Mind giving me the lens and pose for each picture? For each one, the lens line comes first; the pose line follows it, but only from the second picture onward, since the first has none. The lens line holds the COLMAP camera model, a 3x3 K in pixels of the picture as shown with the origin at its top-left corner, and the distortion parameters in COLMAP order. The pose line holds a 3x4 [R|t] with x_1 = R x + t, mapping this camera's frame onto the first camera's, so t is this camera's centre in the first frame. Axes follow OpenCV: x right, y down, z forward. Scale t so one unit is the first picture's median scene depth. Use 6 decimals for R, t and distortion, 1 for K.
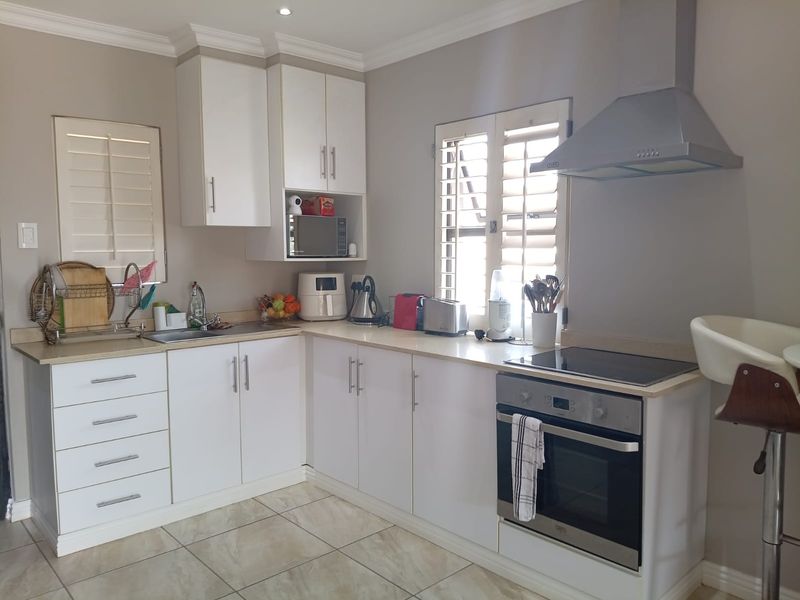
lens RADIAL K [[603.0, 0, 401.5], [0, 603.0, 296.2], [0, 0, 1]] dist [0.043219, -0.088614]
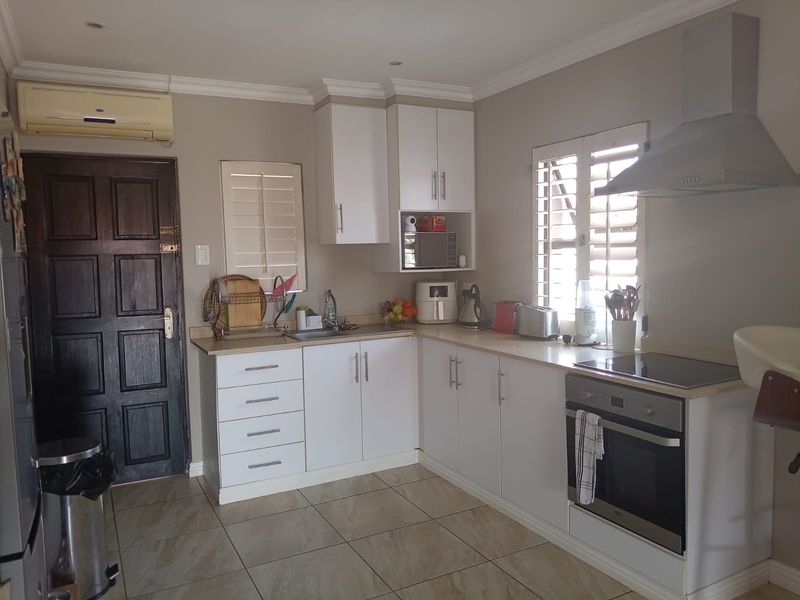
lens RADIAL K [[603.0, 0, 400.2], [0, 603.0, 296.6], [0, 0, 1]] dist [0.043219, -0.088614]
pose [[0.967246, 0.003080, -0.253822, 0.114107], [-0.003809, 0.999990, -0.002380, -0.009968], [0.253812, 0.003269, 0.967248, -0.137415]]
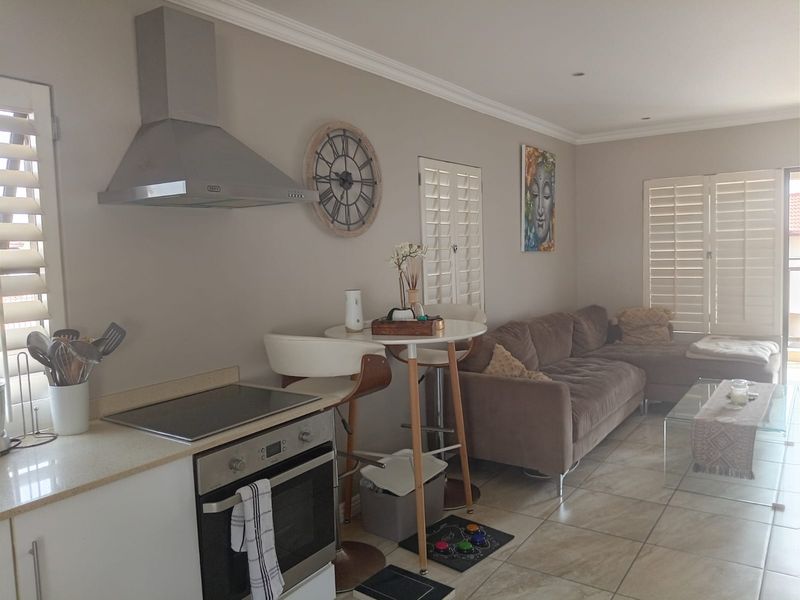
lens RADIAL K [[603.0, 0, 399.9], [0, 603.0, 294.8], [0, 0, 1]] dist [0.043219, -0.088614]
pose [[-0.212913, -0.060332, 0.975207, -0.479299], [0.120086, 0.988909, 0.087398, -0.082235], [-0.969664, 0.135717, -0.203306, 0.695056]]
